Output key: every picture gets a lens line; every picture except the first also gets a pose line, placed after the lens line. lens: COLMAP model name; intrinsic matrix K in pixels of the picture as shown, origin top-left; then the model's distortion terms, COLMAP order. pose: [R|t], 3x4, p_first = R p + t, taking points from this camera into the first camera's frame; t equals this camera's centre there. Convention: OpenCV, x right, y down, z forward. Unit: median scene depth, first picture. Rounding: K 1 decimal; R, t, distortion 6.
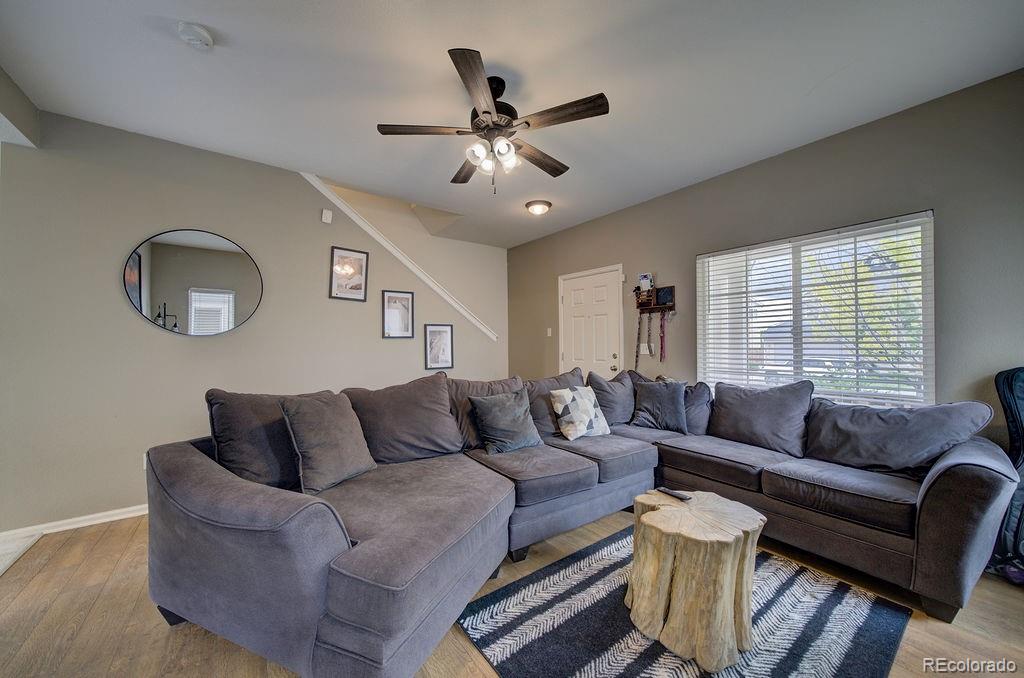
lens RADIAL K [[370.9, 0, 512.0], [0, 370.9, 339.0], [0, 0, 1]] dist [-0.050355, 0.032691]
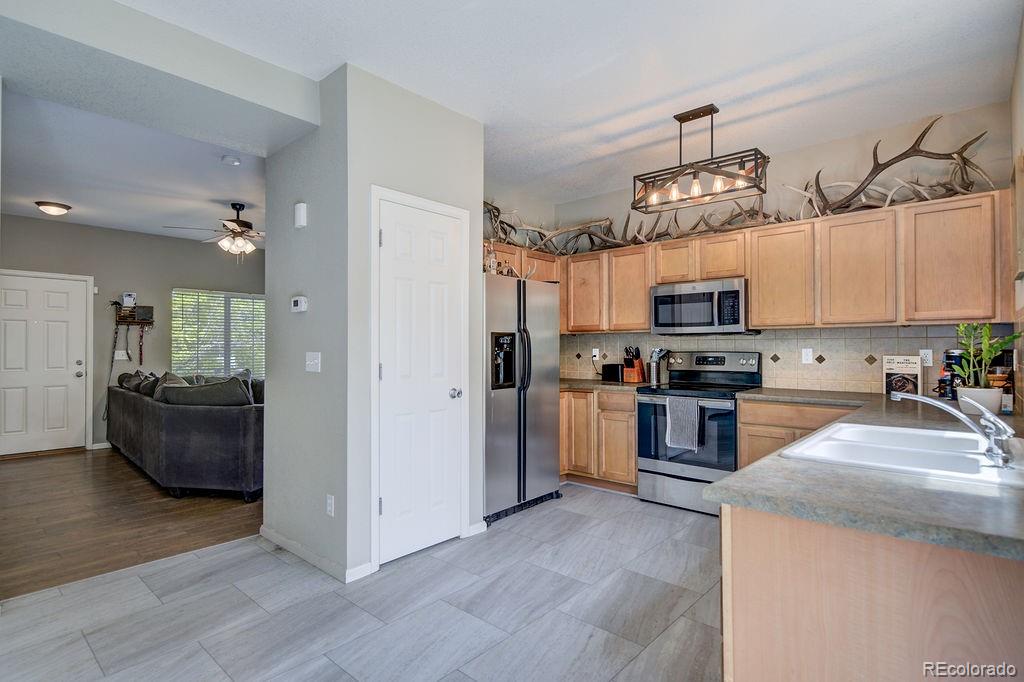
lens RADIAL K [[517.7, 0, 511.1], [0, 517.7, 342.5], [0, 0, 1]] dist [-0.001280, 0.000228]
pose [[-0.193745, 0.015999, 0.980922, -1.769597], [-0.010340, 0.999778, -0.018348, 0.004833], [-0.980998, -0.013697, -0.193536, 0.114604]]
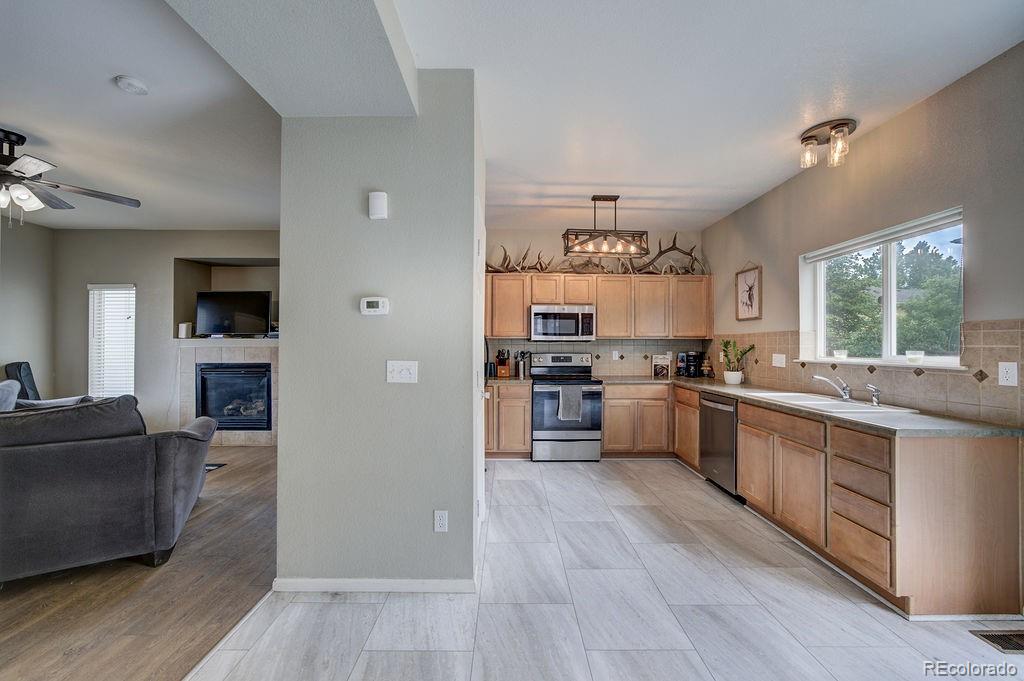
lens RADIAL K [[397.7, 0, 509.7], [0, 397.7, 343.0], [0, 0, 1]] dist [-0.020005, 0.006921]
pose [[-0.800929, 0.003861, 0.598747, -1.338259], [-0.008385, 0.999809, -0.017663, -0.009791], [-0.598701, -0.019167, -0.800744, 0.669146]]
